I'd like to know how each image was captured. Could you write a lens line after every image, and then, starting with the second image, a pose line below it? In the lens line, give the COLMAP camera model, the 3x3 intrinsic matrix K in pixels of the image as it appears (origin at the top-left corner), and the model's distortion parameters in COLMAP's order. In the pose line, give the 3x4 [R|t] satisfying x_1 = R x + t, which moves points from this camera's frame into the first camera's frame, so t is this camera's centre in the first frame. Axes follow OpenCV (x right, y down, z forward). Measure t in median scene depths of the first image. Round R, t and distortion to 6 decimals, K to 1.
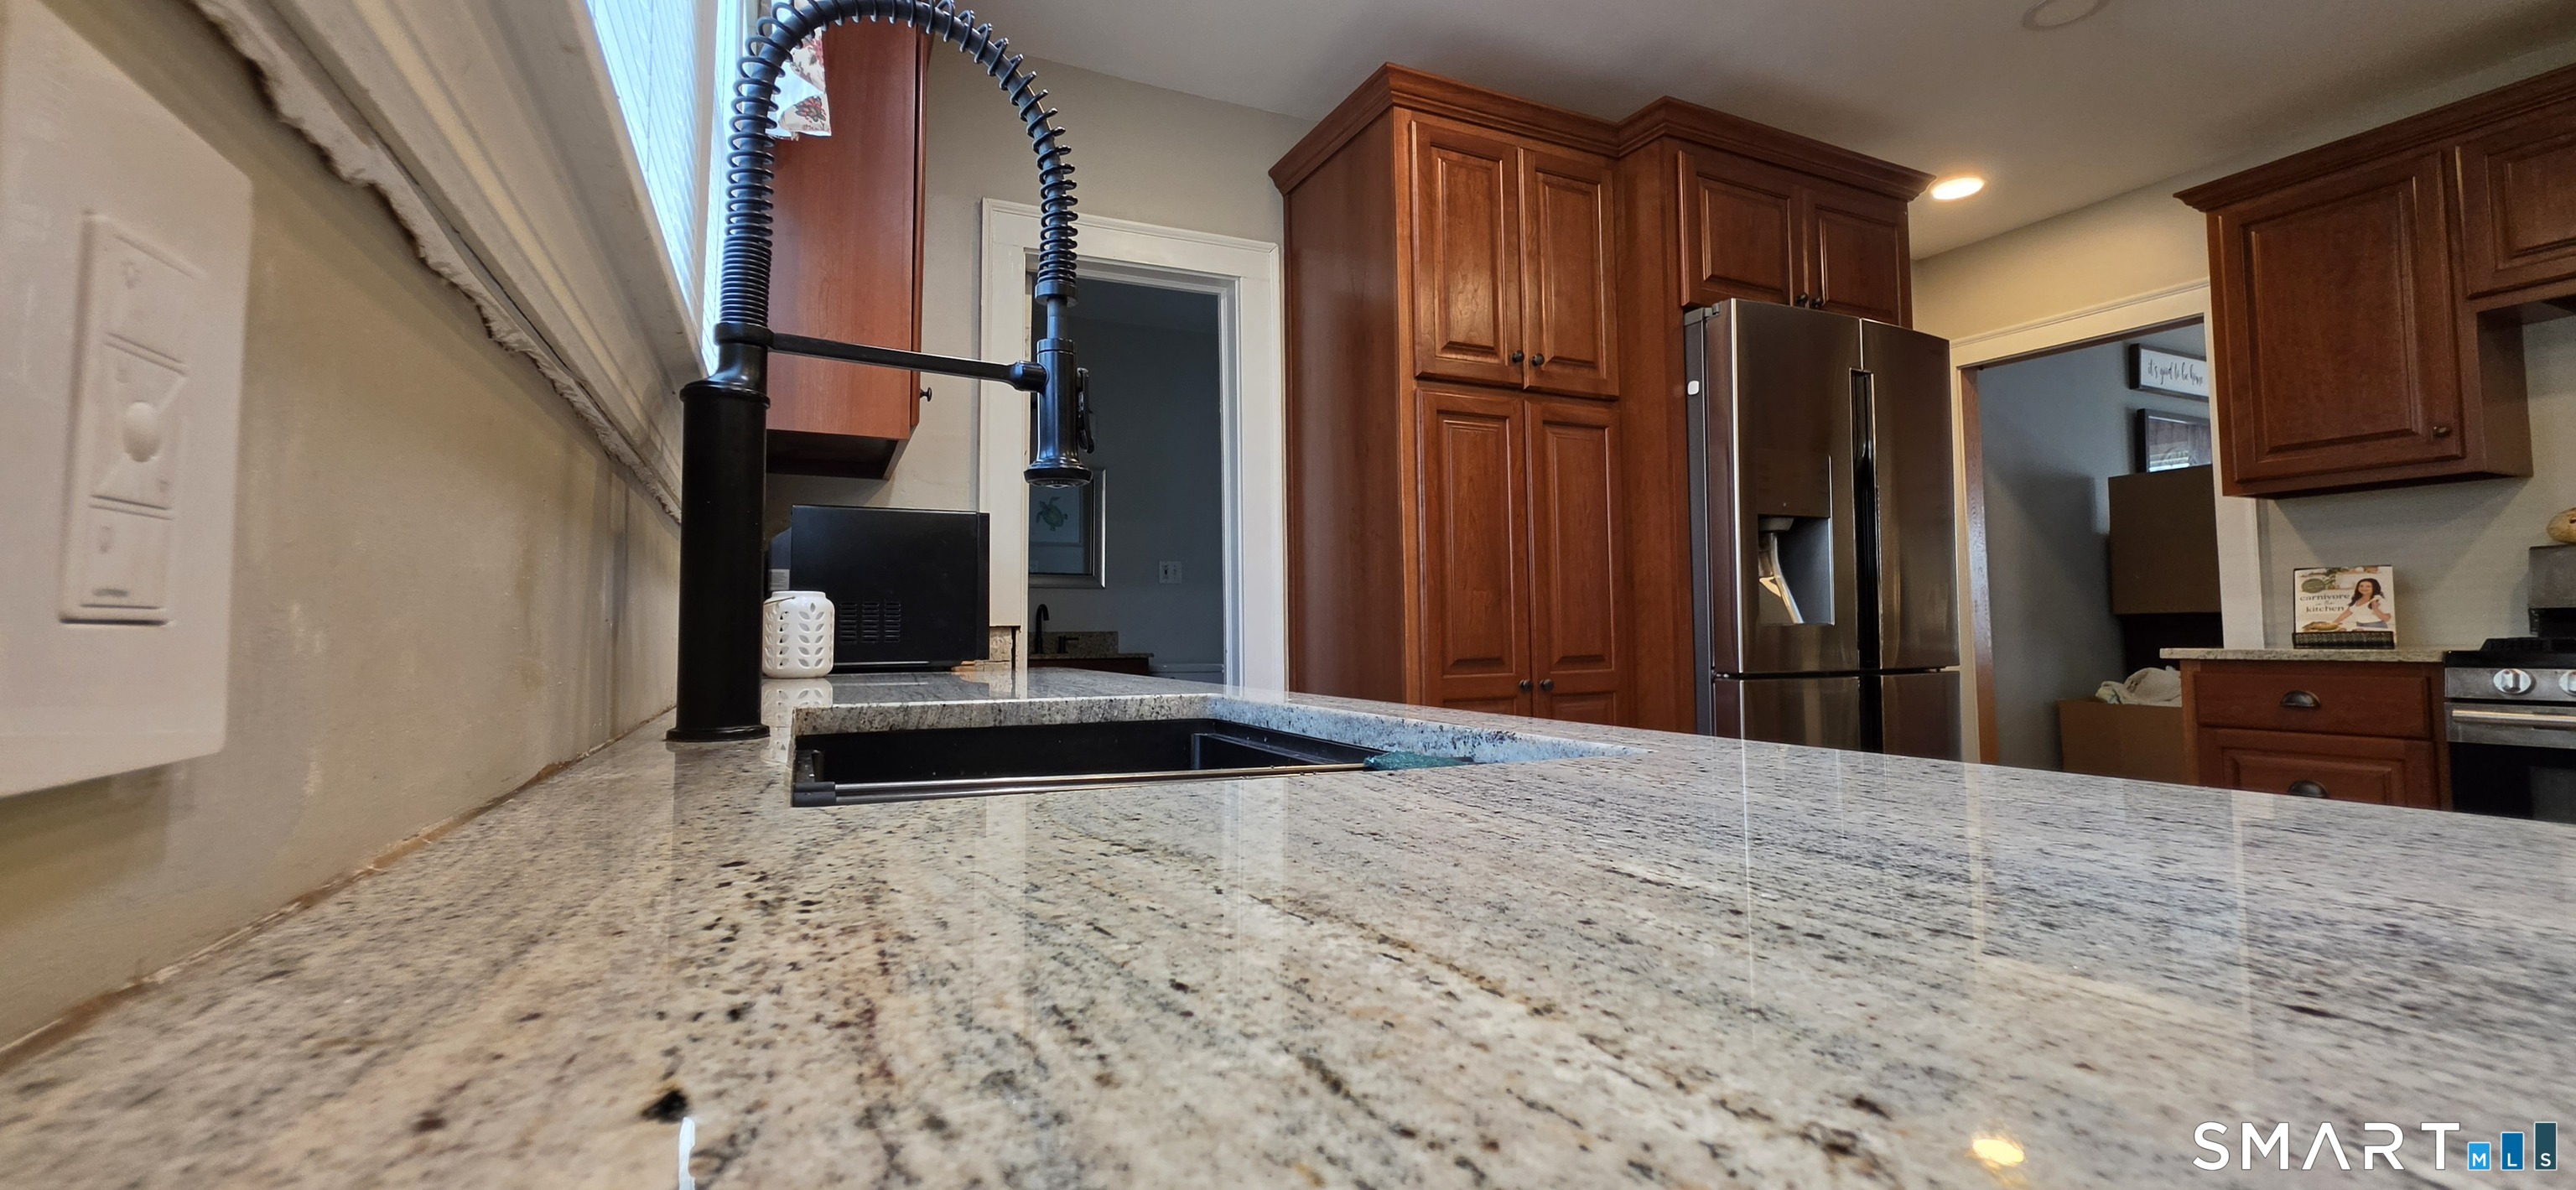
lens RADIAL K [[1045.3, 0, 1271.7], [0, 1045.3, 581.9], [0, 0, 1]] dist [-0.002554, 0.001408]
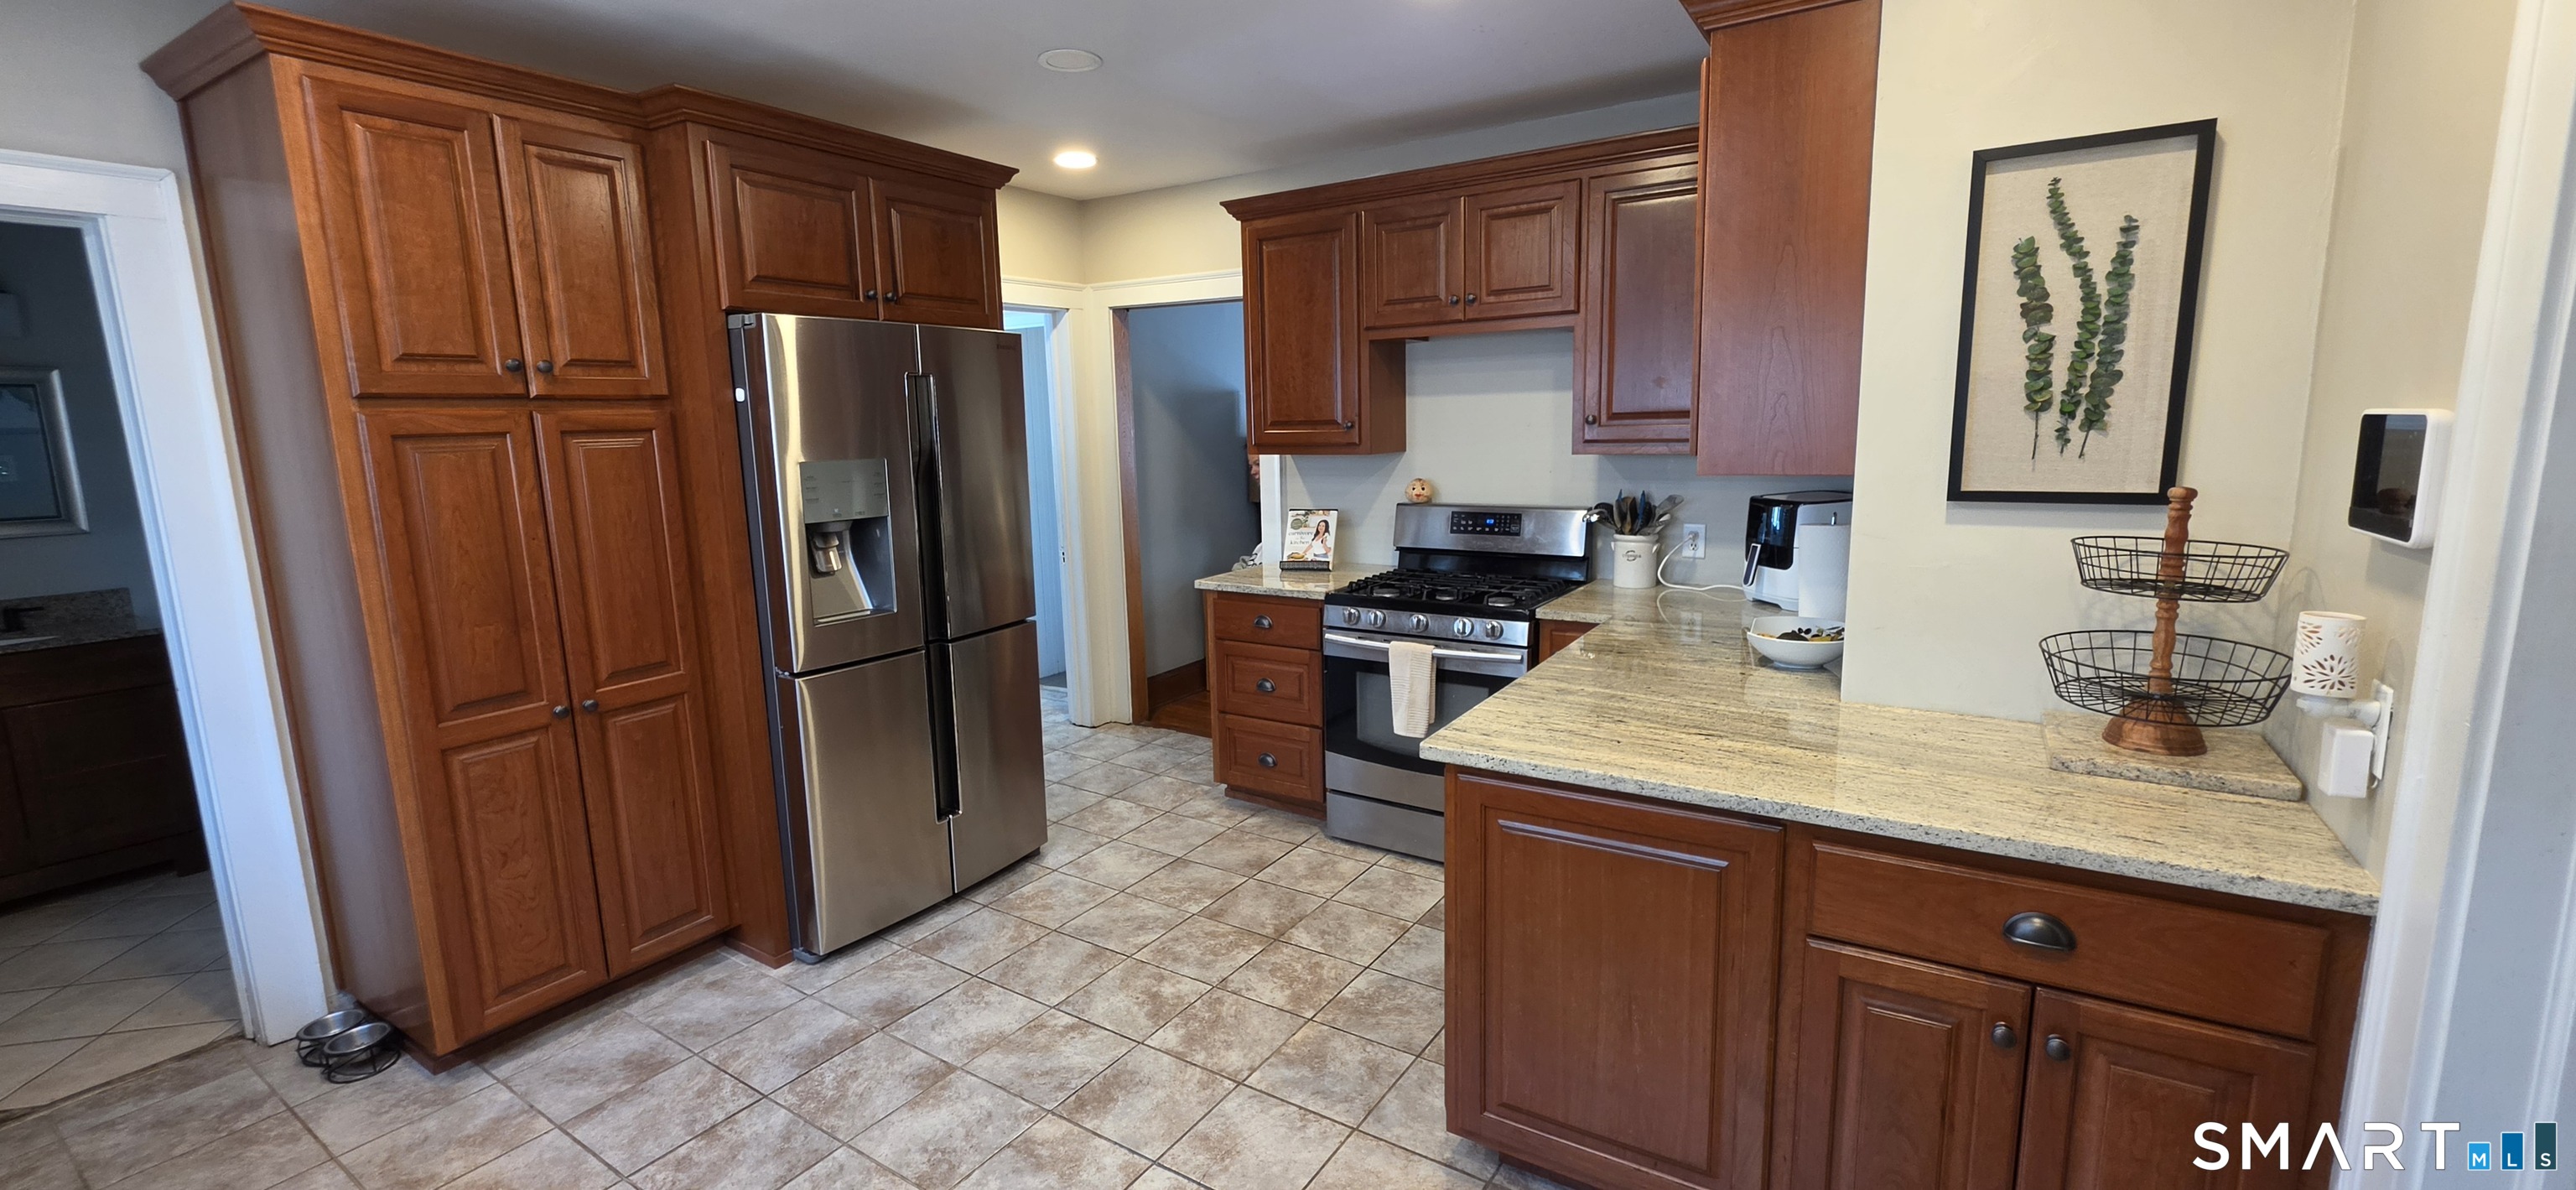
lens RADIAL K [[1045.3, 0, 1284.5], [0, 1045.3, 584.1], [0, 0, 1]] dist [-0.002554, 0.001408]
pose [[0.844512, -0.092469, 0.527492, 0.285549], [-0.015972, 0.980193, 0.197398, -0.204694], [-0.535298, -0.175130, 0.826309, -0.138319]]
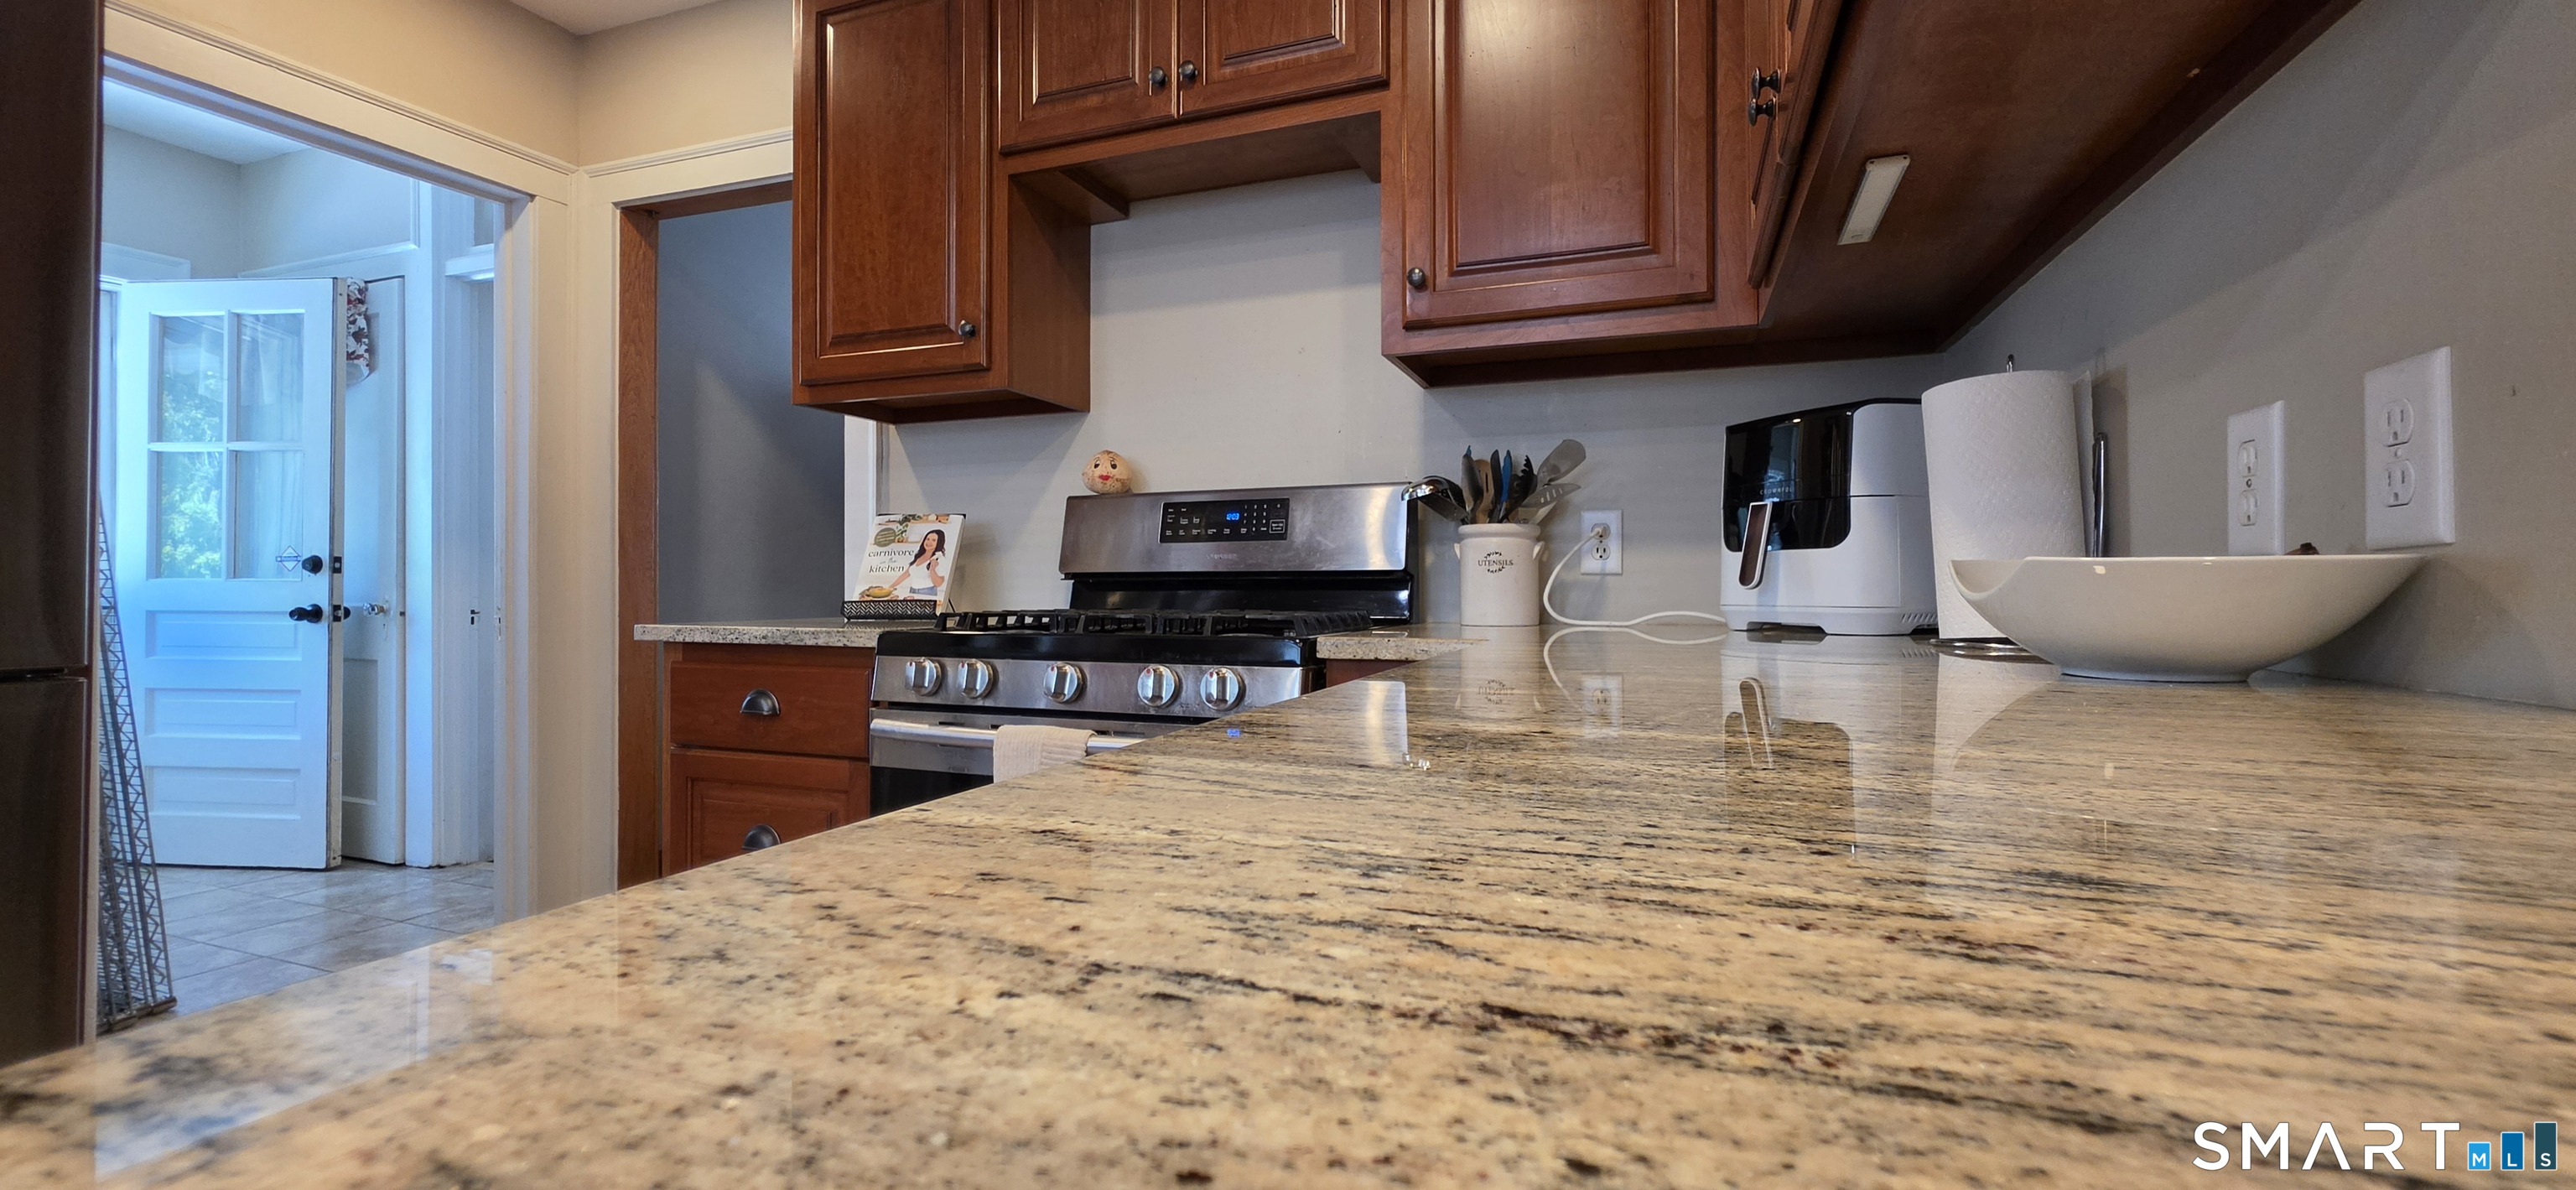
lens RADIAL K [[1045.3, 0, 1286.9], [0, 1045.3, 579.0], [0, 0, 1]] dist [-0.002554, 0.001408]
pose [[0.719810, 0.021335, 0.693843, 0.755491], [-0.048592, 0.998624, 0.019704, 0.005308], [-0.692468, -0.047898, 0.719857, 0.299738]]
